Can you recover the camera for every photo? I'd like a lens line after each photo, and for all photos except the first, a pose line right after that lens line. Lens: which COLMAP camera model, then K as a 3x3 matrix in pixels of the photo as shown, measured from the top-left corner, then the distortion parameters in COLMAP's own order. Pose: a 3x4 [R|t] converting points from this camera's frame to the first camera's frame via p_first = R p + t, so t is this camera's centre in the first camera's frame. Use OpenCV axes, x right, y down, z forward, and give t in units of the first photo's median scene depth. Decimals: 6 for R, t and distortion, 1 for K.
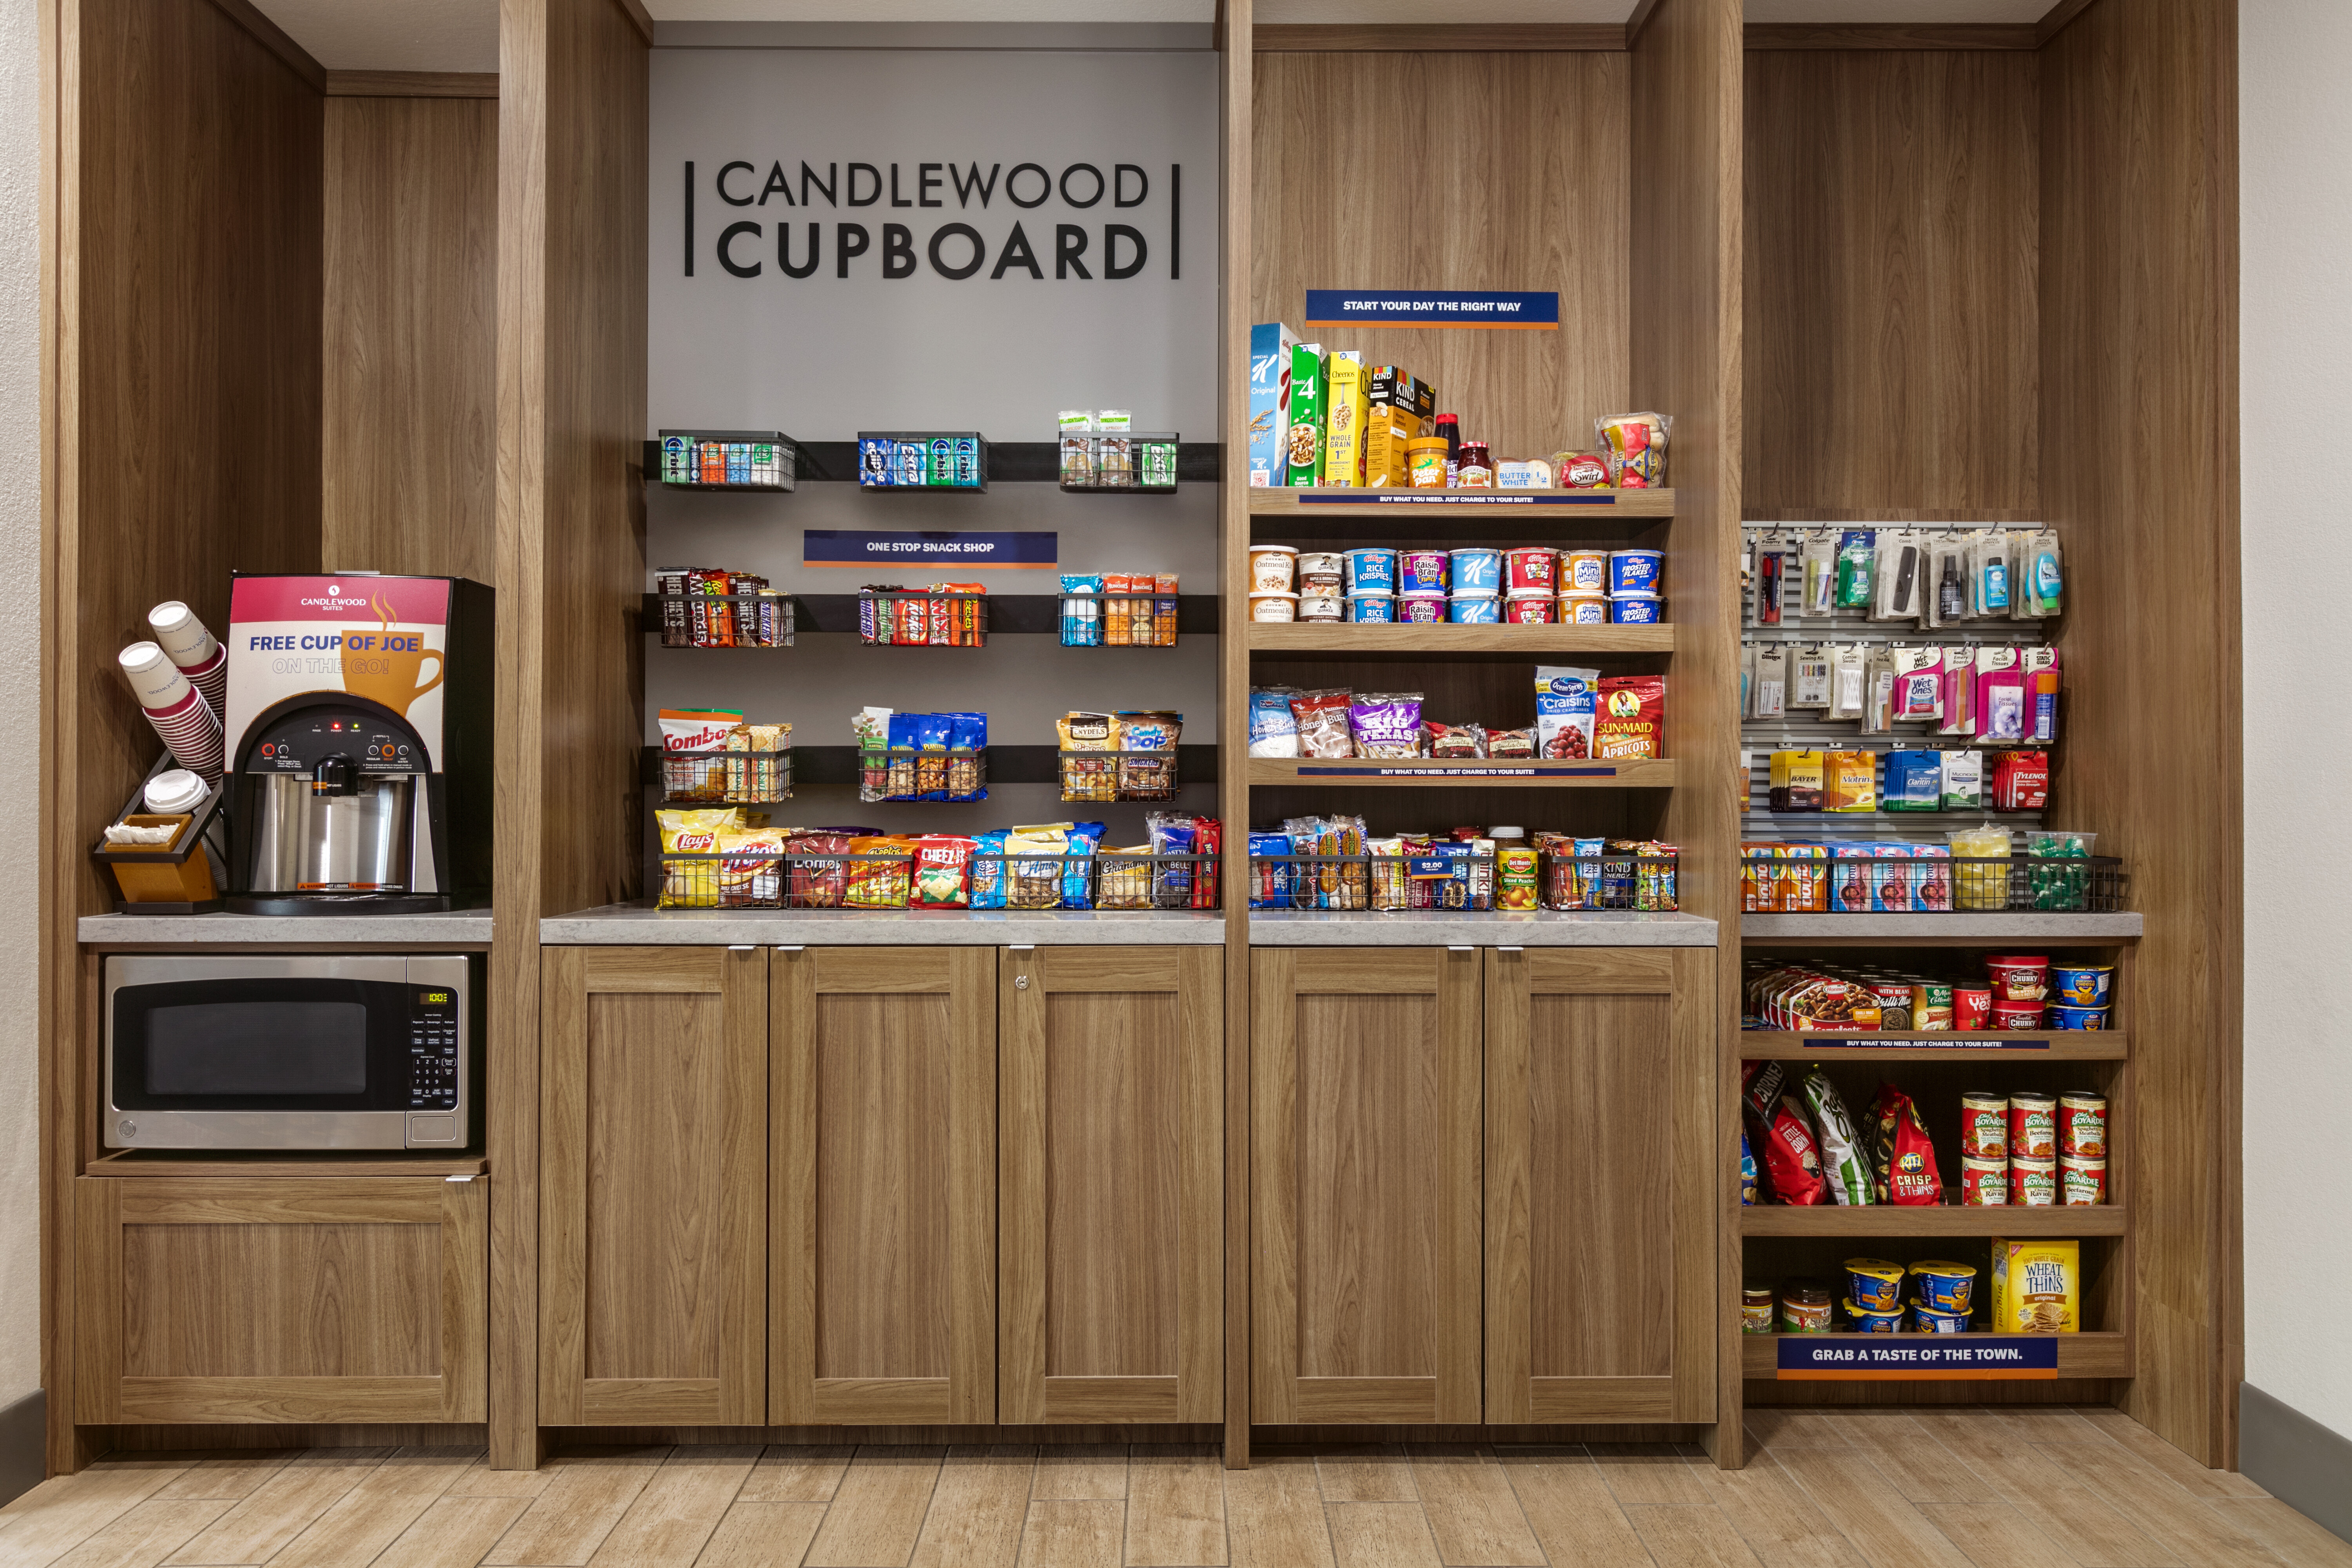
lens RADIAL K [[1492.5, 0, 1178.8], [0, 1492.5, 765.3], [0, 0, 1]] dist [0.001130, -0.003737]
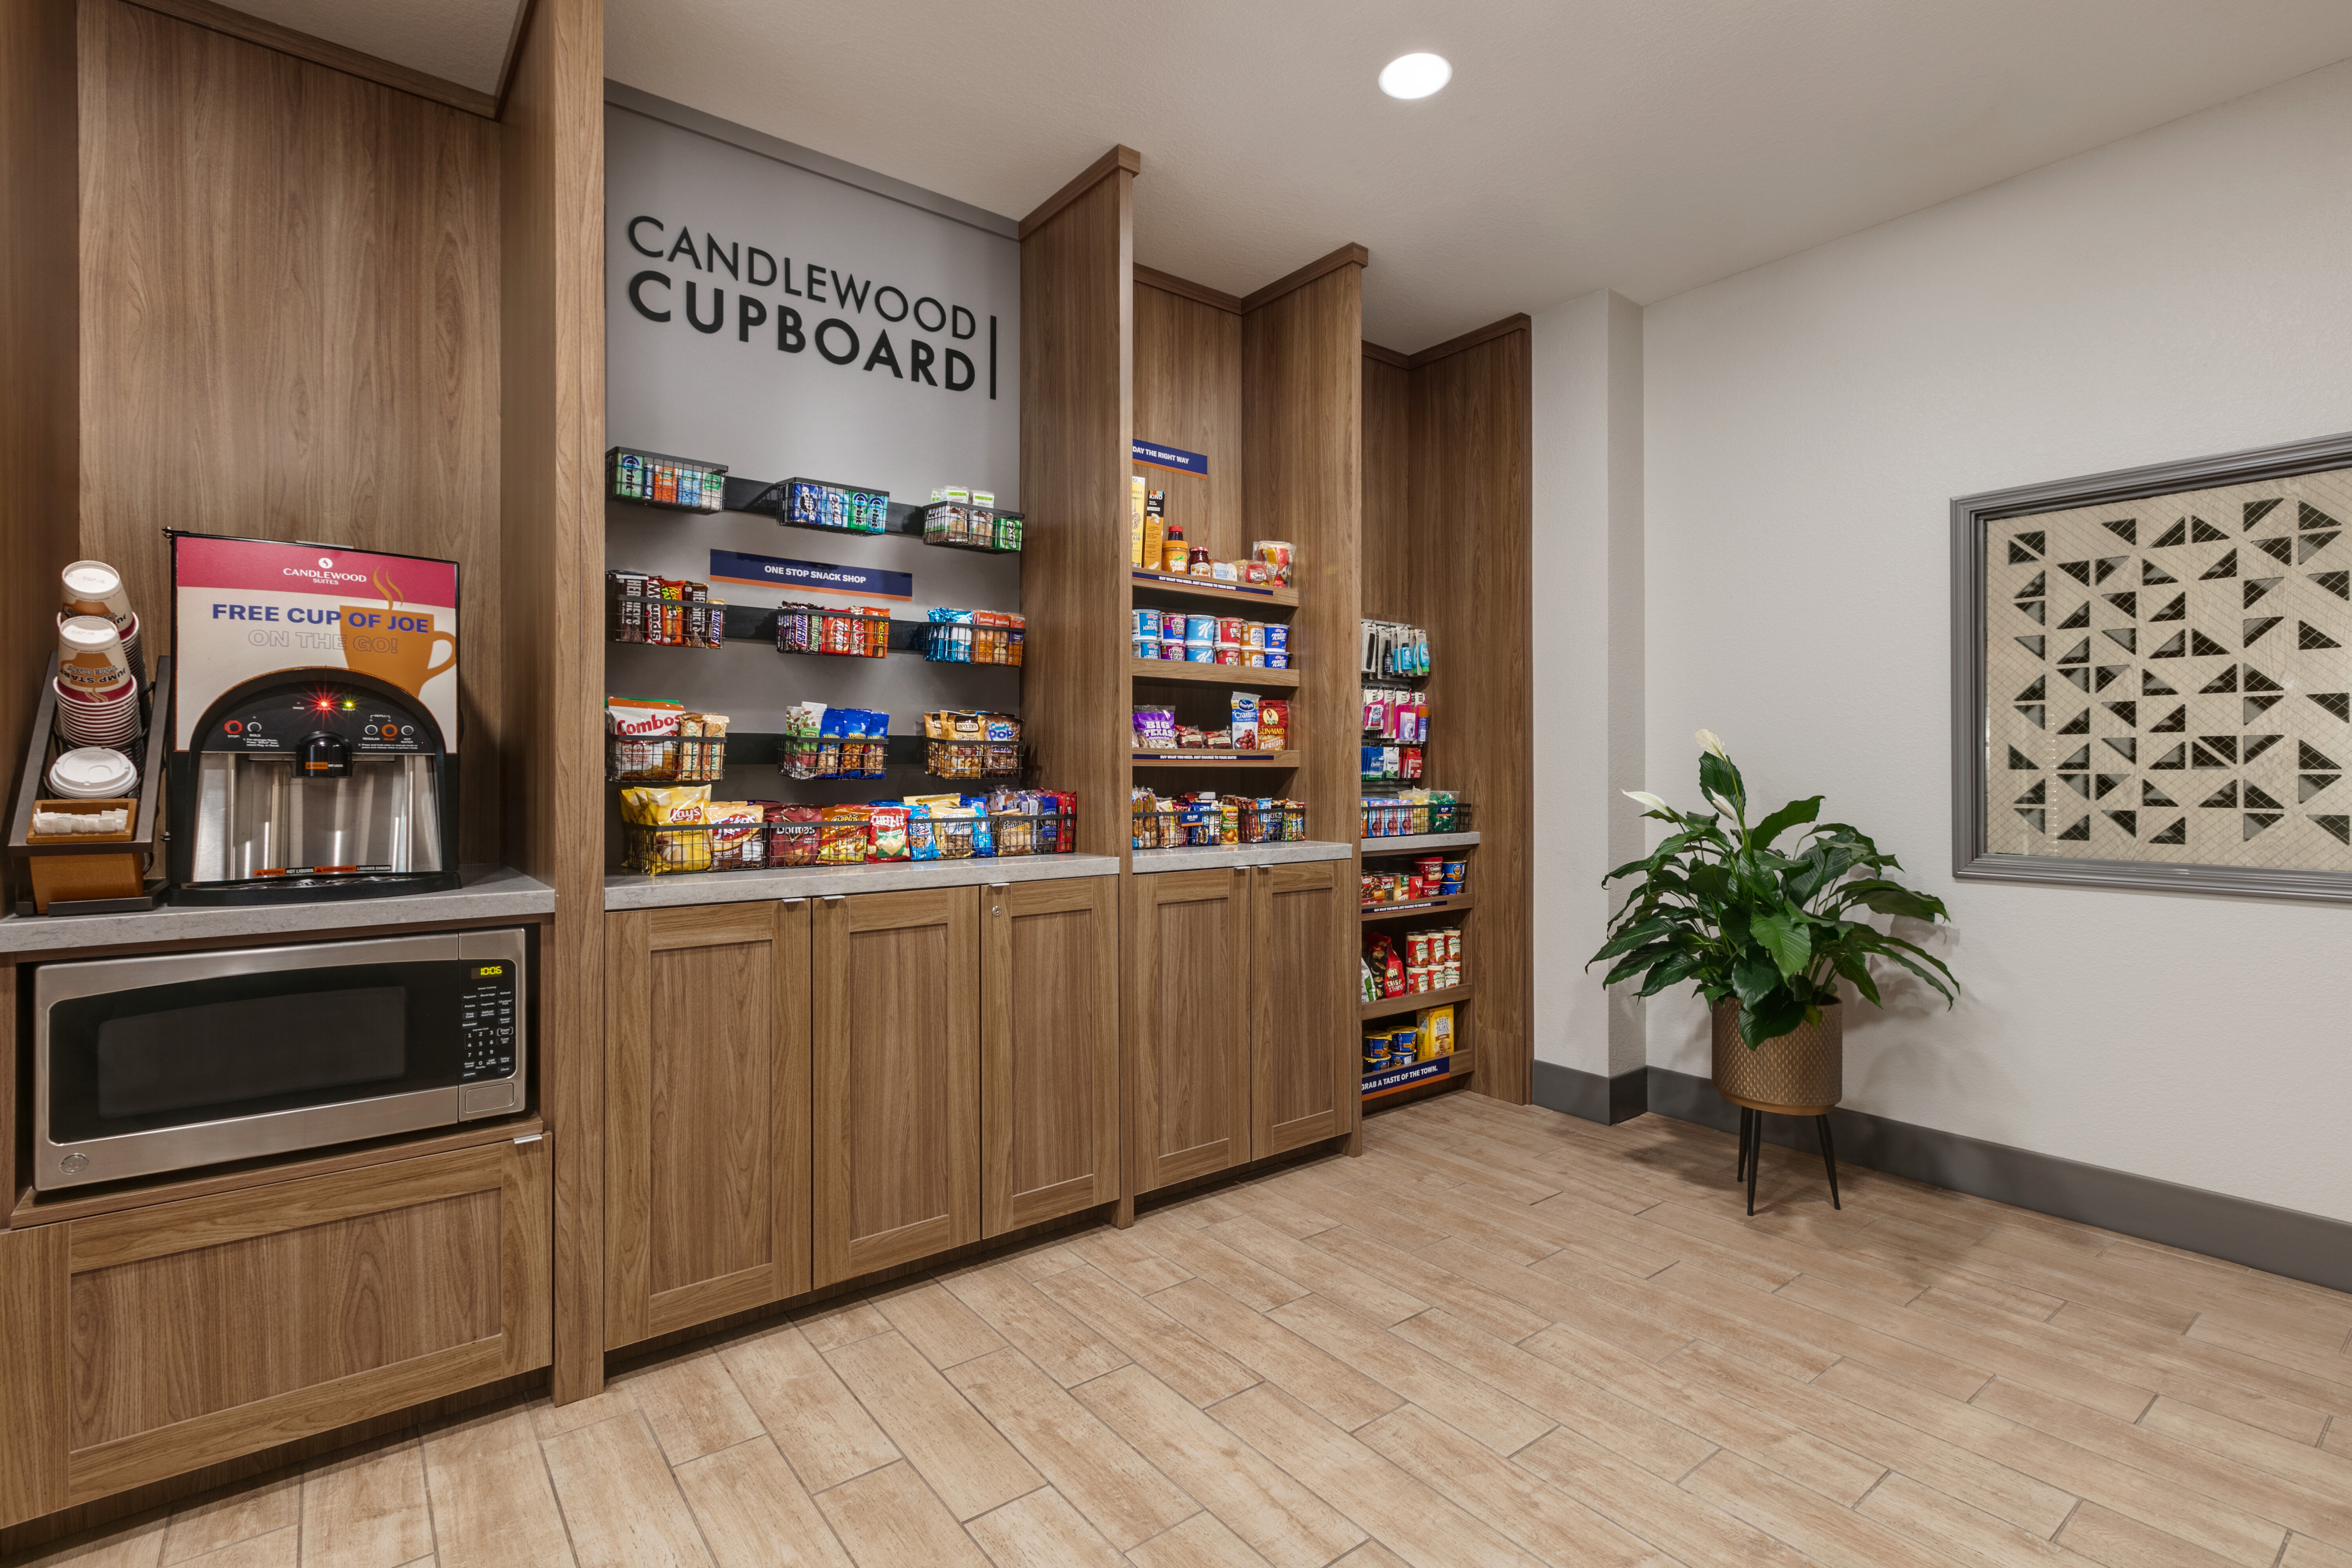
lens RADIAL K [[1097.7, 0, 1177.4], [0, 1097.7, 756.3], [0, 0, 1]] dist [0.003625, -0.000271]
pose [[0.794220, 0.005813, 0.607602, -0.535729], [-0.008098, 0.999967, 0.001019, 0.002202], [-0.607576, -0.005729, 0.794241, 0.097729]]
